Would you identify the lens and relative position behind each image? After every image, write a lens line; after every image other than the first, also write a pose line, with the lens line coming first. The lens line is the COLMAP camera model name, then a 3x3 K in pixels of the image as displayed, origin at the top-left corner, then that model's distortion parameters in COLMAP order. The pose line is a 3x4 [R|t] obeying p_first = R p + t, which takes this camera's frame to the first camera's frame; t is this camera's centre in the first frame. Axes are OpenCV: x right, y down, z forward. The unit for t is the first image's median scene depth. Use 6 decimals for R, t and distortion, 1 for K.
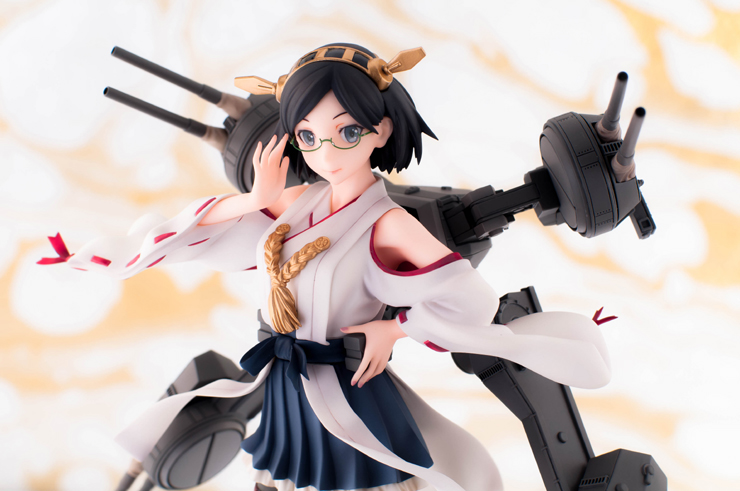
lens RADIAL K [[2789.9, 0, 370.0], [0, 2789.9, 245.5], [0, 0, 1]] dist [0.014354, -1.317601]
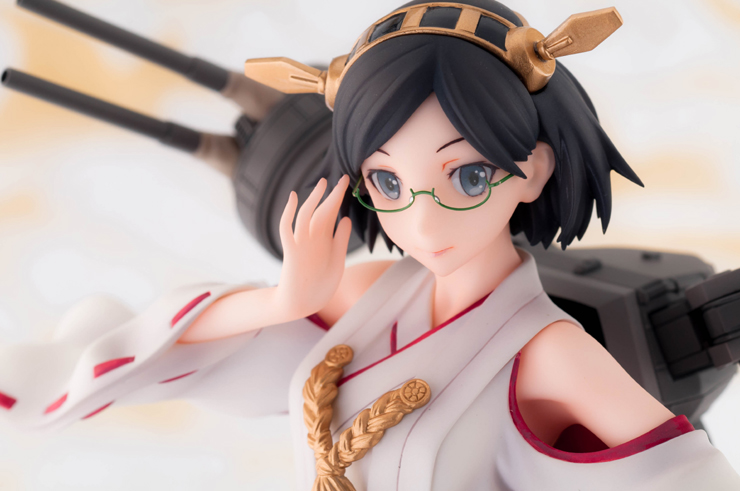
lens RADIAL K [[2789.9, 0, 370.0], [0, 2789.9, 245.5], [0, 0, 1]] dist [0.014354, -1.317601]
pose [[0.999206, 0.003022, -0.039738, -0.005165], [0.000307, 0.996506, 0.083521, -0.069723], [0.039852, -0.083467, 0.995713, 0.491618]]
